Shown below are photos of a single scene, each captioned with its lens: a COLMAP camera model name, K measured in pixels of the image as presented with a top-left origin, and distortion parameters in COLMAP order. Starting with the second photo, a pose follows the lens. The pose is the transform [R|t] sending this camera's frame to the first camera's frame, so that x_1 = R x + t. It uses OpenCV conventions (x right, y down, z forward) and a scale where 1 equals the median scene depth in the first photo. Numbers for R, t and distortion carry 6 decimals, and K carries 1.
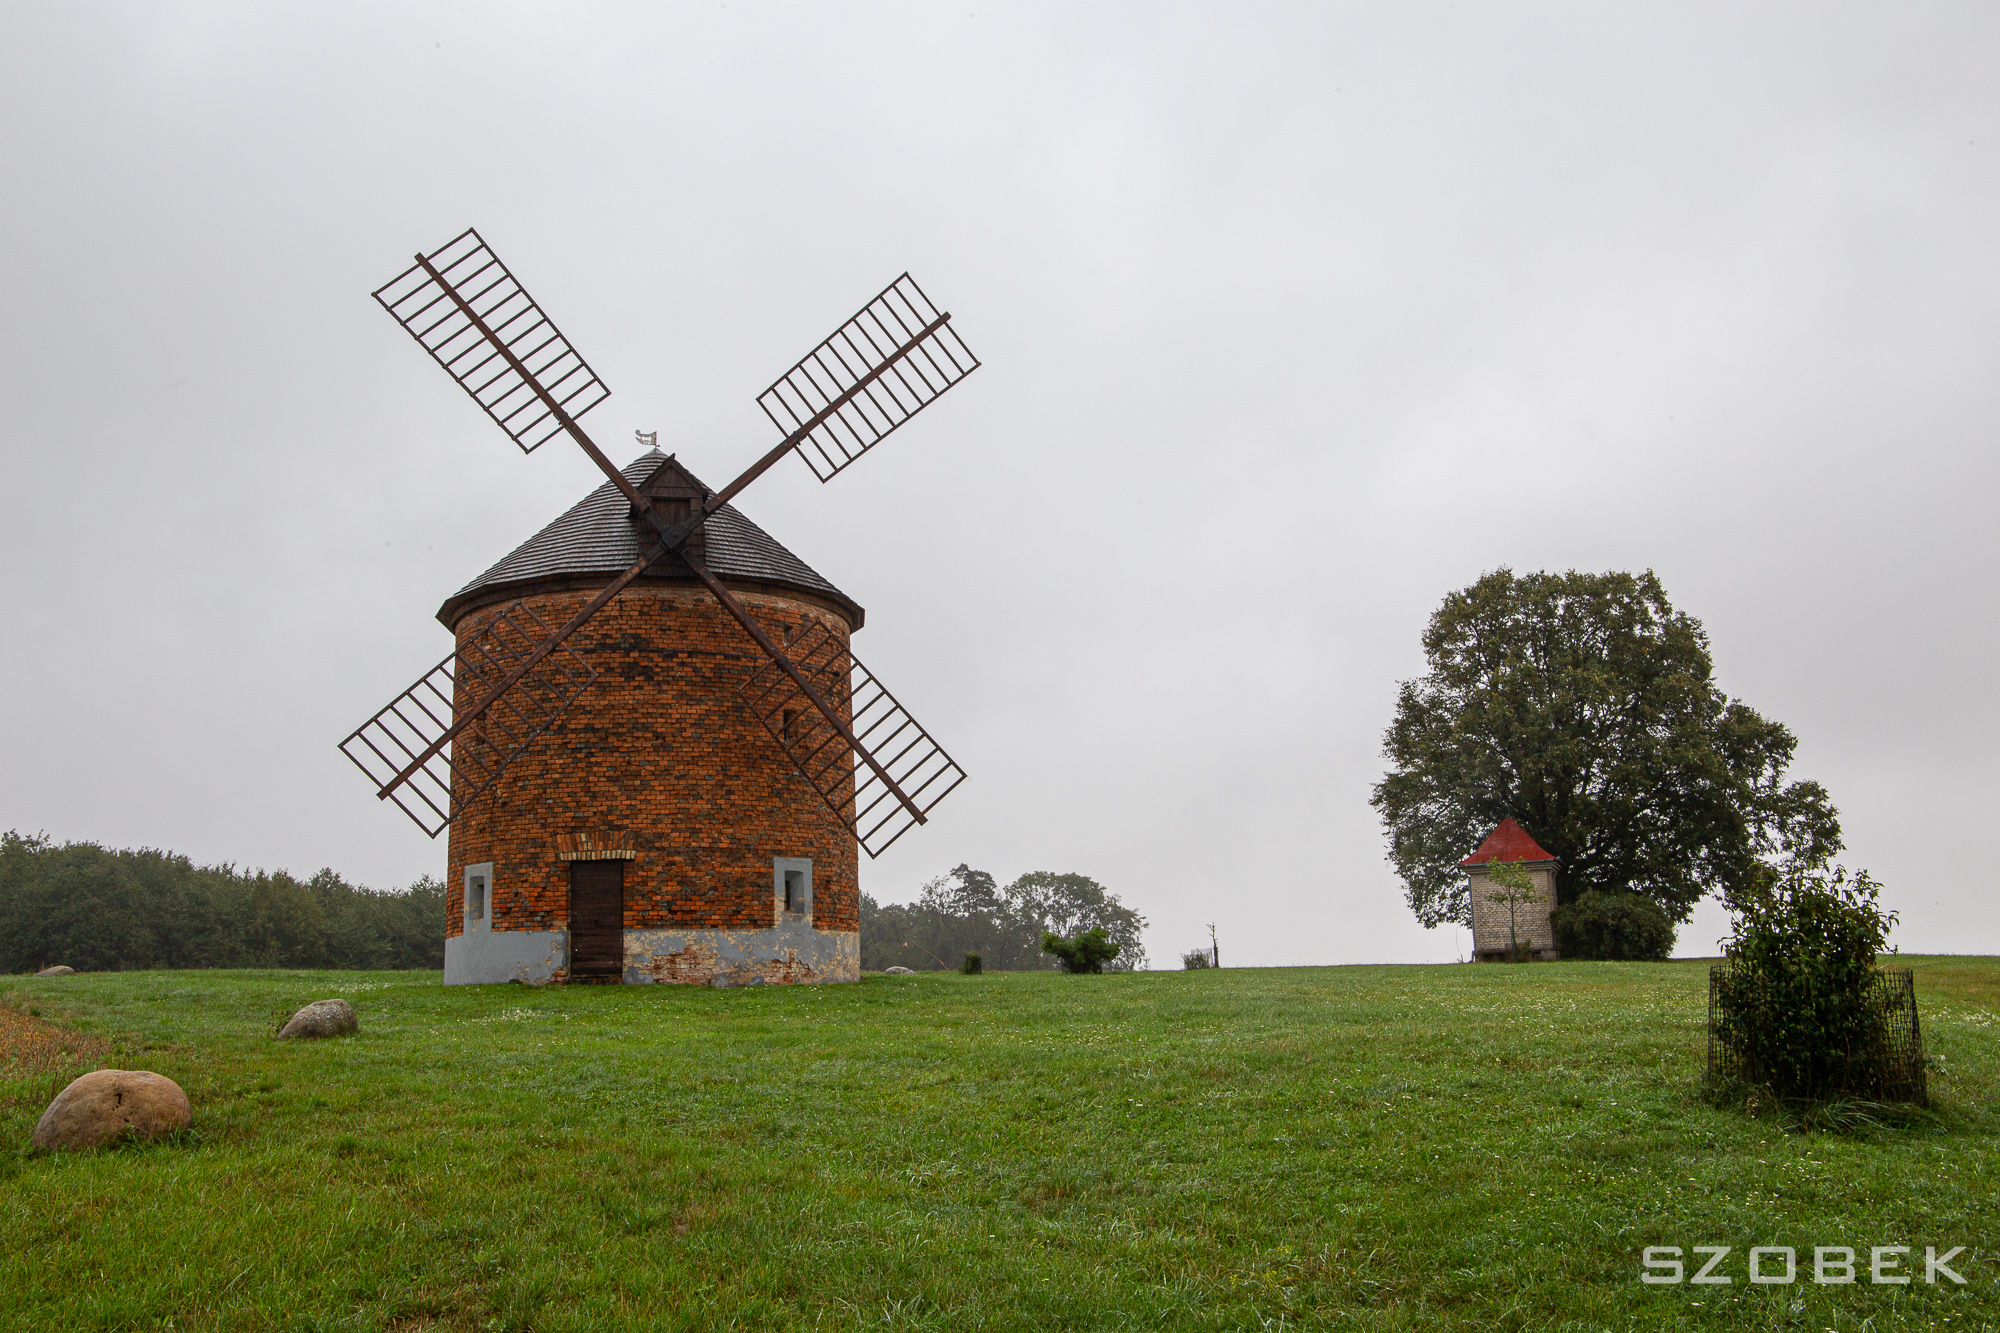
lens RADIAL K [[1768.0, 0, 996.3], [0, 1768.0, 679.9], [0, 0, 1]] dist [-0.025641, -0.001598]
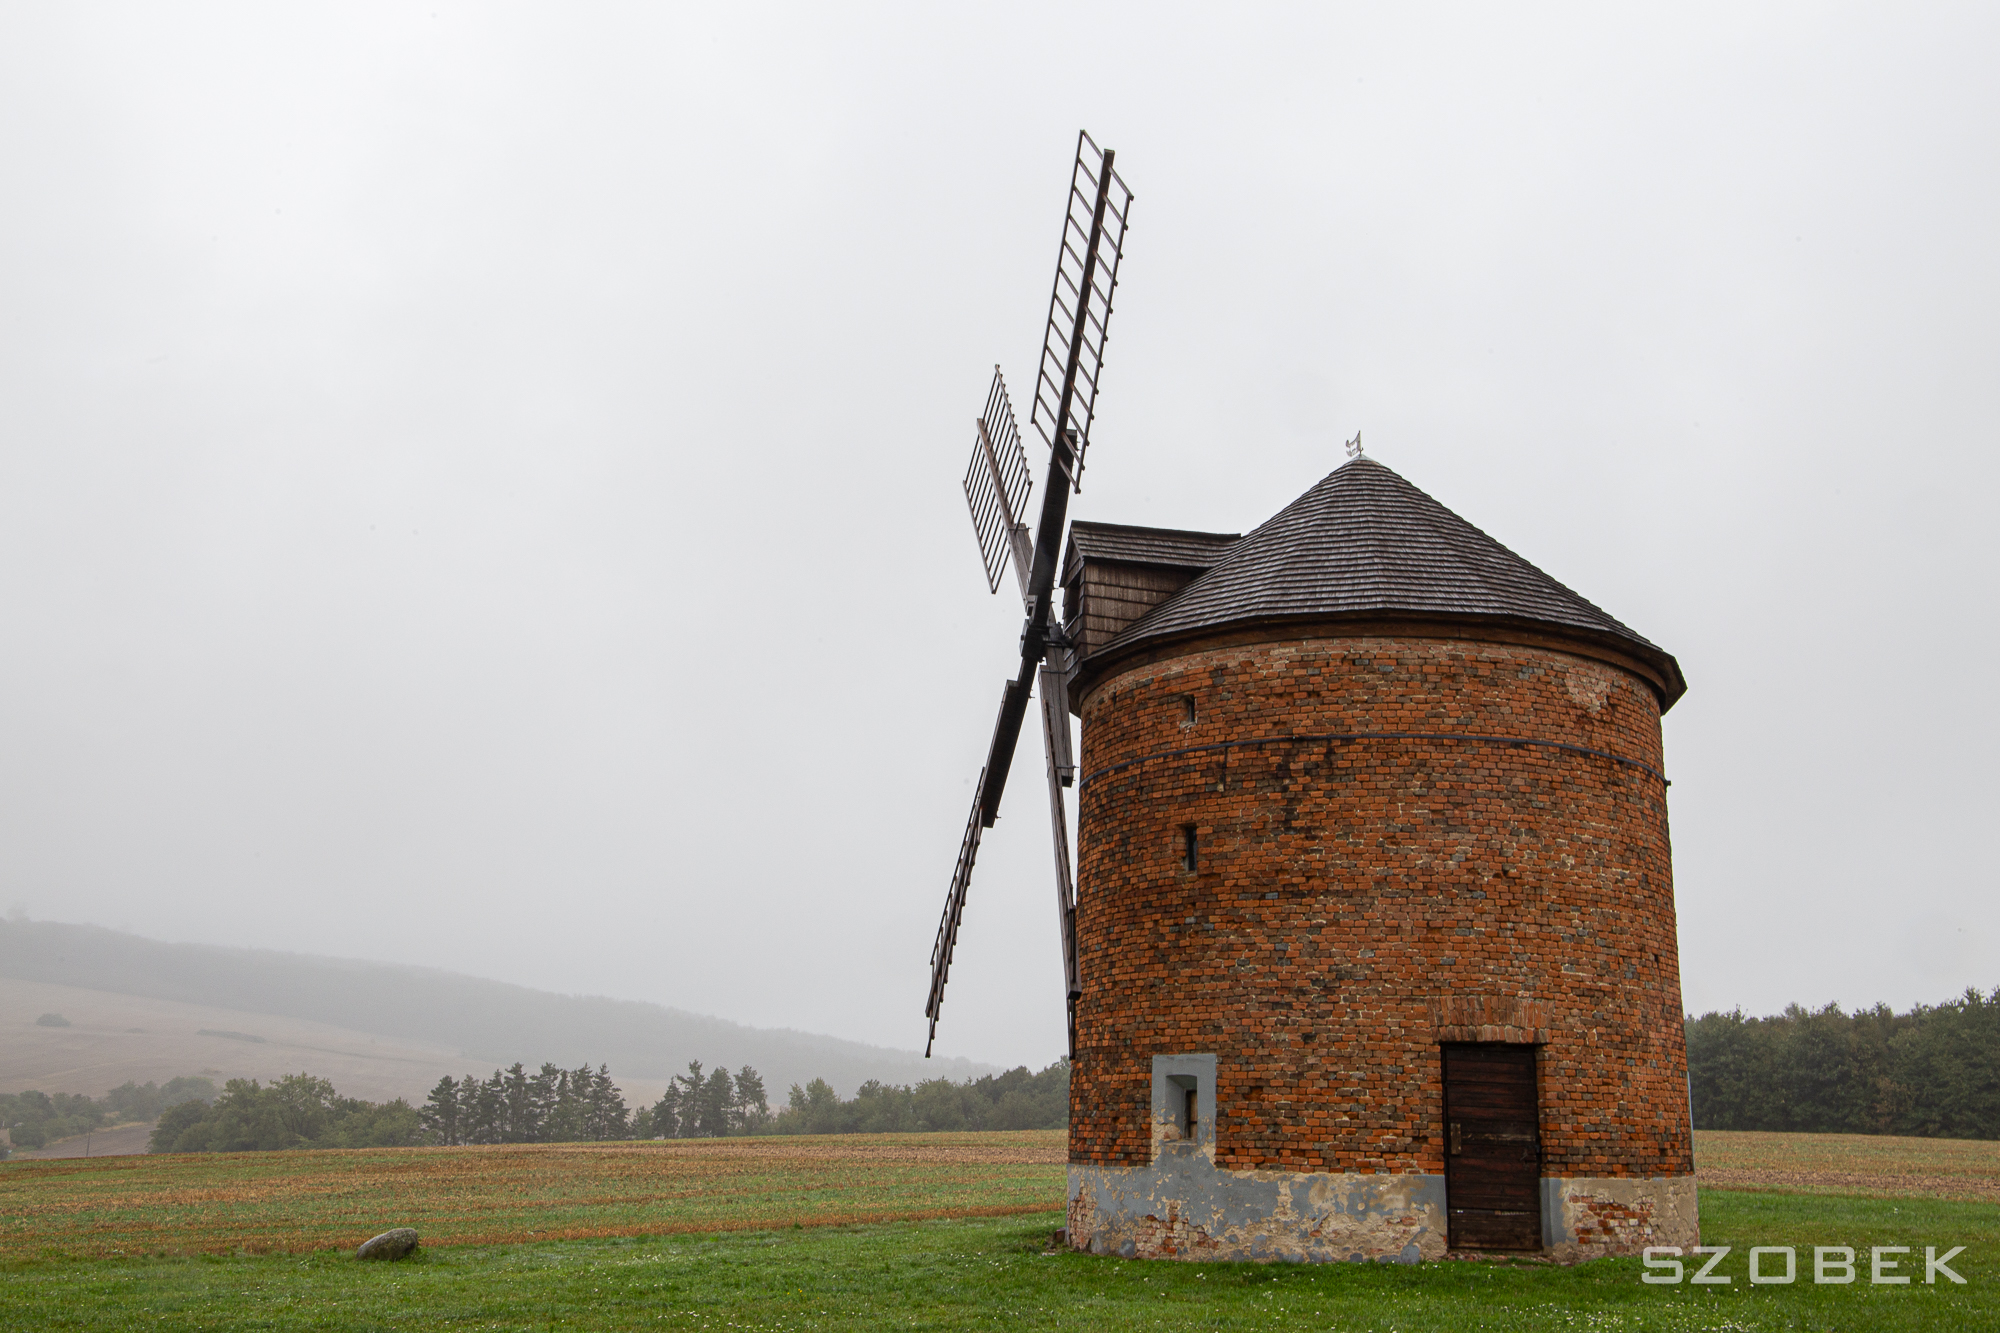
lens RADIAL K [[1839.3, 0, 1000.0], [0, 1839.3, 666.5], [0, 0, 1]] dist [-0.060991, 0.126876]
pose [[-0.058863, -0.233202, -0.970645, 0.574780], [0.154077, 0.958557, -0.239641, 0.116577], [0.986304, -0.163660, -0.020492, 0.983571]]
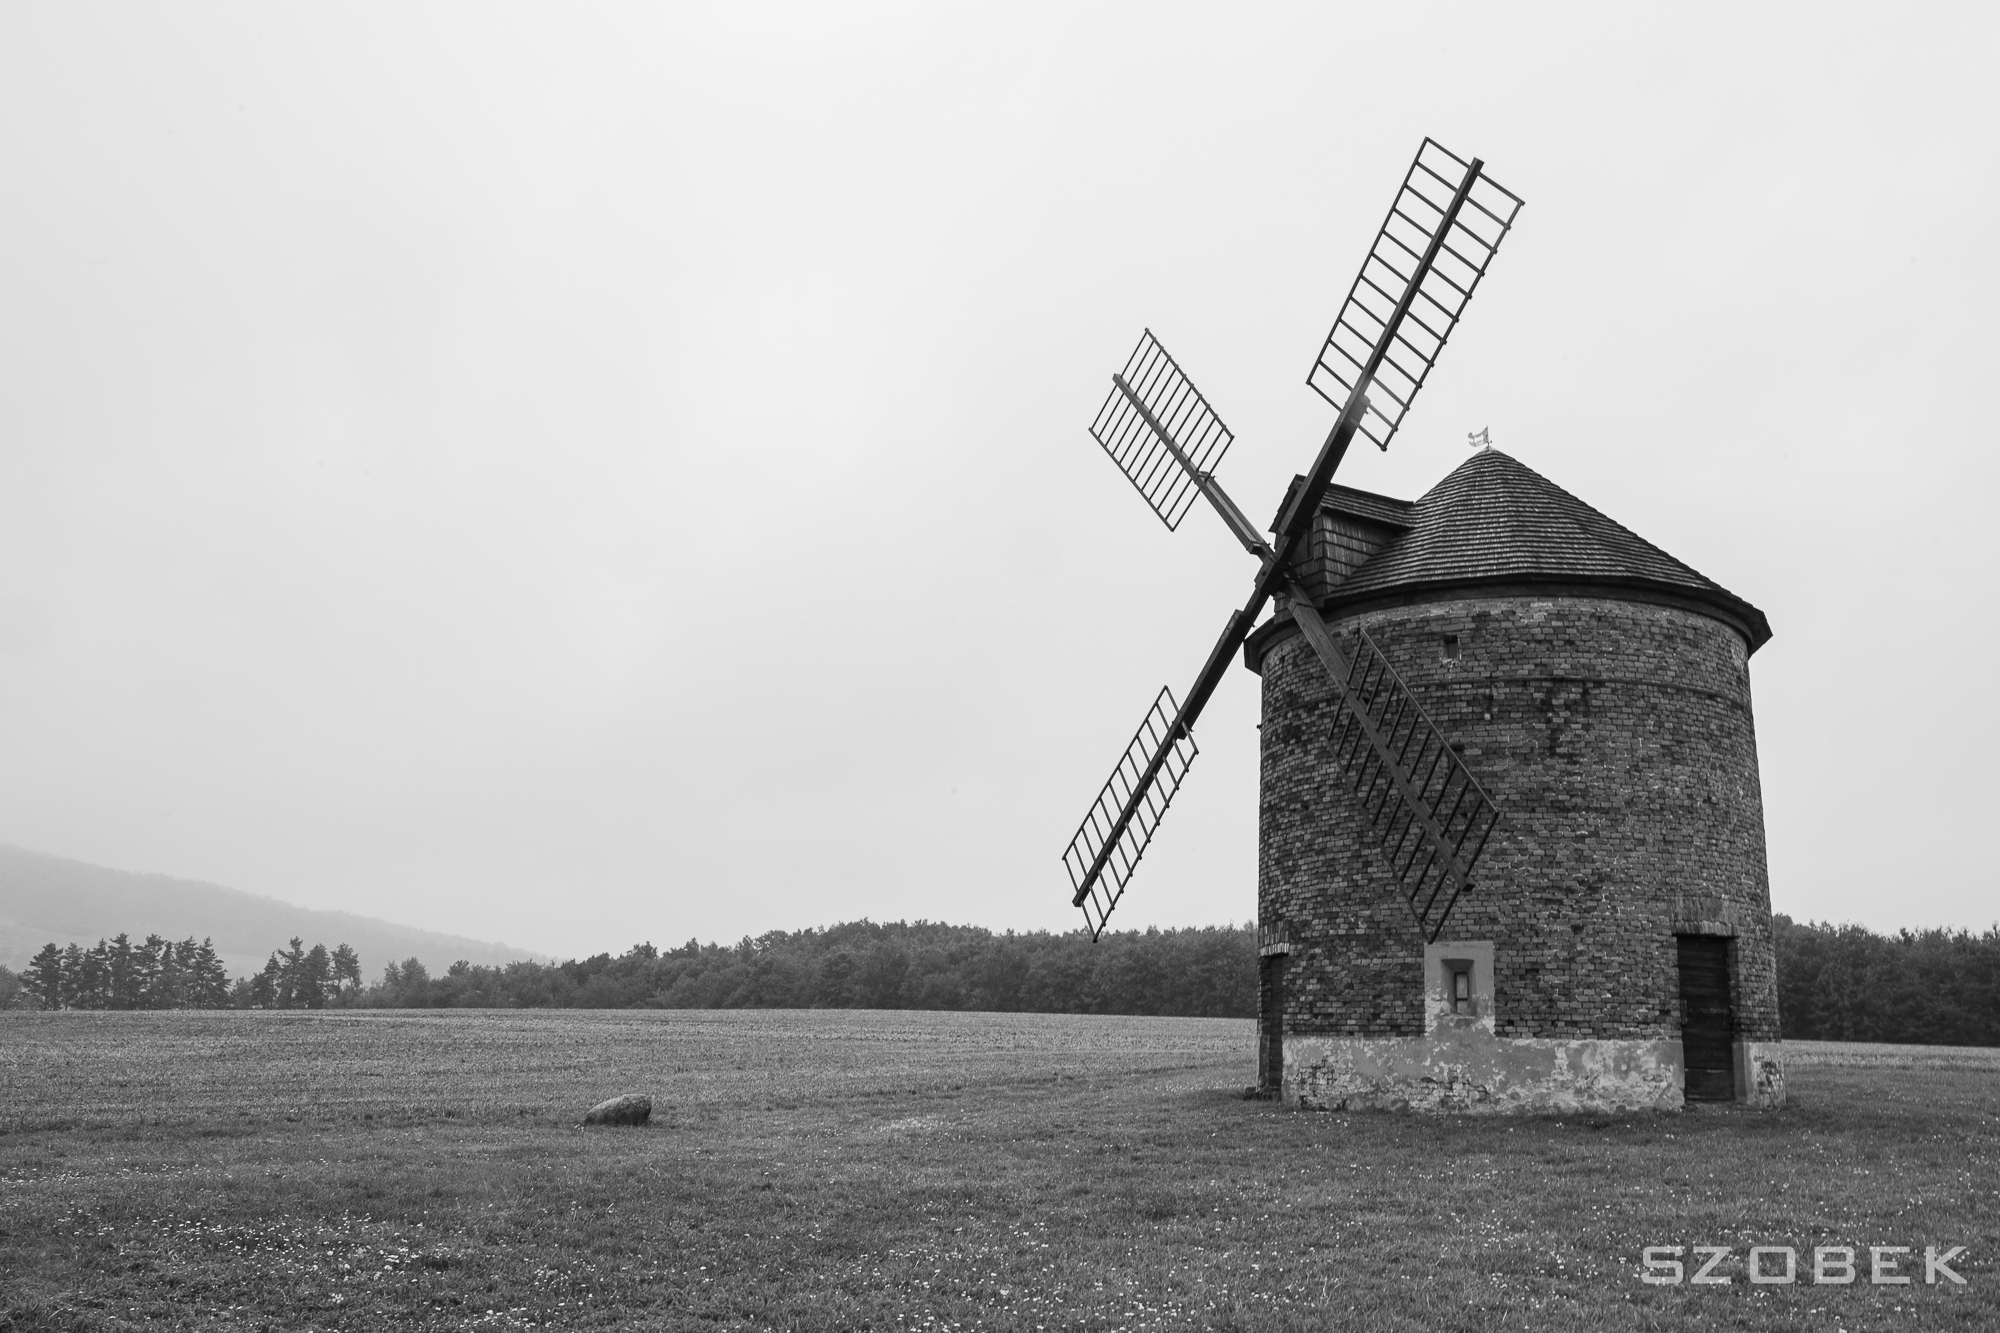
lens RADIAL K [[1586.4, 0, 1000.0], [0, 1586.4, 666.5], [0, 0, 1]] dist [-0.137503, 0.100575]
pose [[0.231791, -0.196970, -0.952615, 0.500186], [0.135706, 0.976257, -0.168838, 0.073371], [0.963253, -0.090140, 0.253018, 0.664429]]
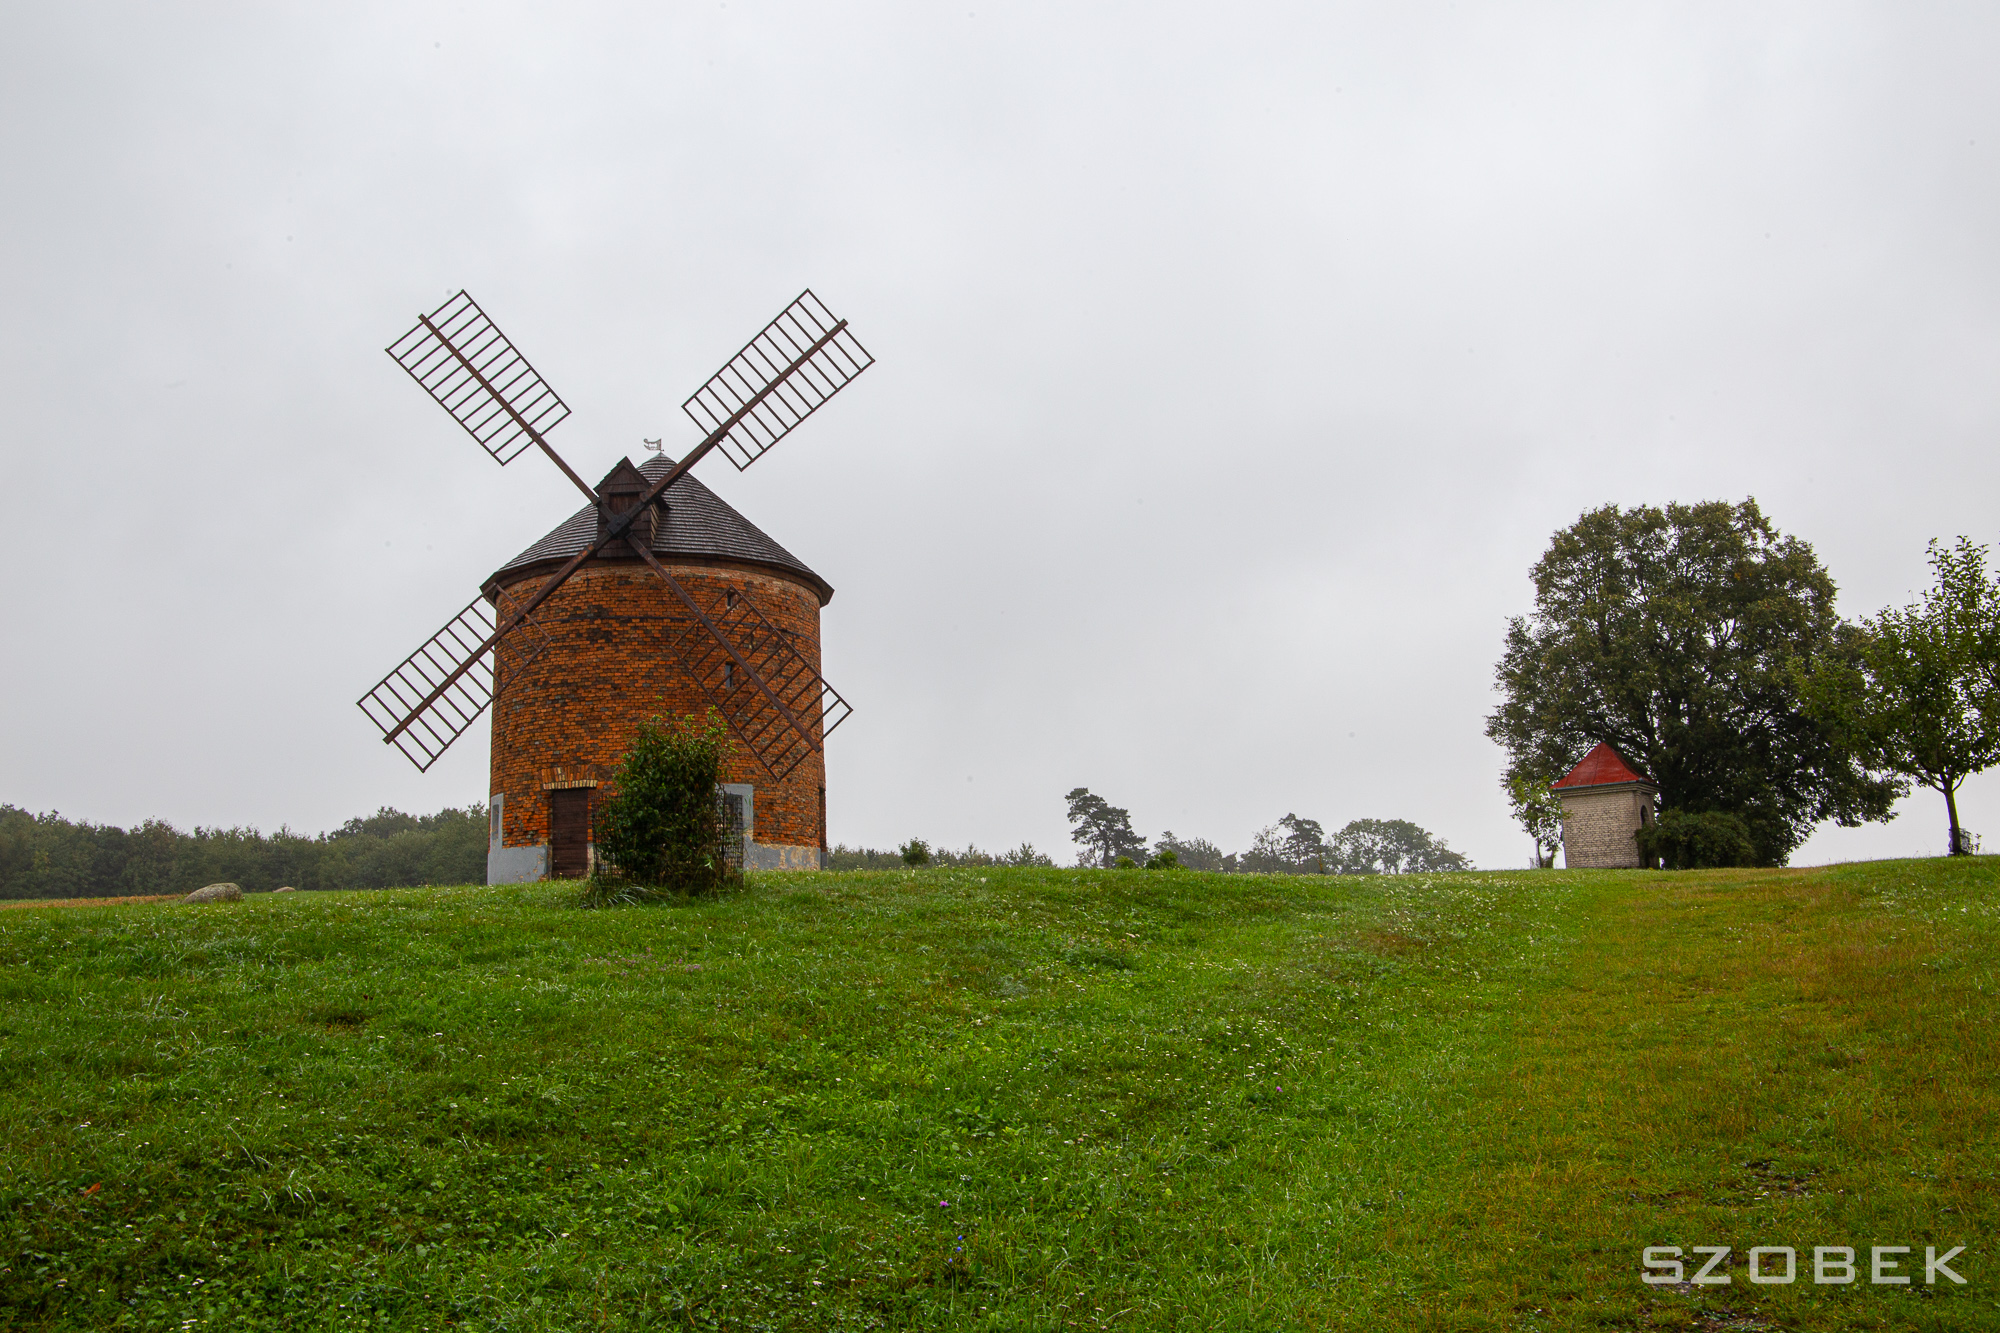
lens RADIAL K [[1642.2, 0, 997.7], [0, 1642.2, 675.1], [0, 0, 1]] dist [-0.084679, 0.136625]
pose [[0.970469, -0.042775, -0.237404, 0.332785], [0.046064, 0.998904, 0.008324, 0.025902], [0.236788, -0.019014, 0.971375, -0.042506]]
